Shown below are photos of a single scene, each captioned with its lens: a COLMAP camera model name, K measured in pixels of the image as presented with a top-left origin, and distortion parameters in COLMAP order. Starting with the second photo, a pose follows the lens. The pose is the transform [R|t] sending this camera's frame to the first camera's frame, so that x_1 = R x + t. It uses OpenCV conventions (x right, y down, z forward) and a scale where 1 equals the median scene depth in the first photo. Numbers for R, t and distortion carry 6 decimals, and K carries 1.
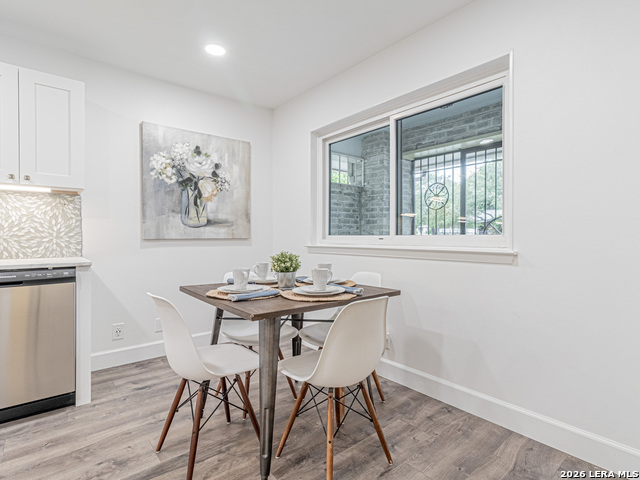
lens RADIAL K [[341.0, 0, 319.9], [0, 341.0, 239.3], [0, 0, 1]] dist [0.003273, 0.003918]
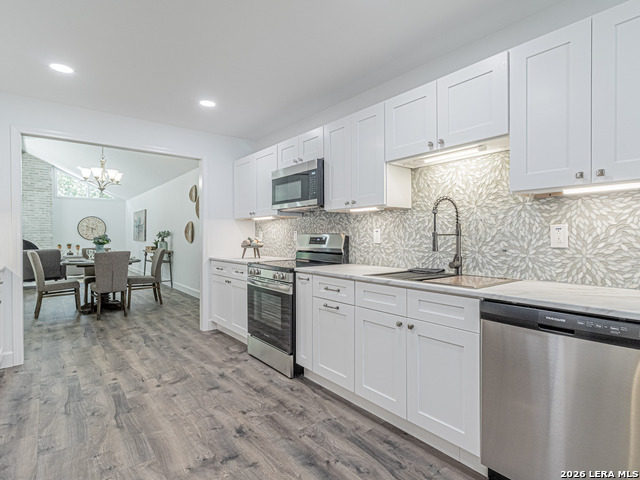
lens RADIAL K [[341.0, 0, 319.2], [0, 341.0, 237.3], [0, 0, 1]] dist [0.003273, 0.003918]
pose [[-0.006243, 0.003767, -0.999973, -0.158803], [-0.001766, 0.999991, 0.003778, -0.048727], [0.999979, 0.001789, -0.006237, 0.407162]]
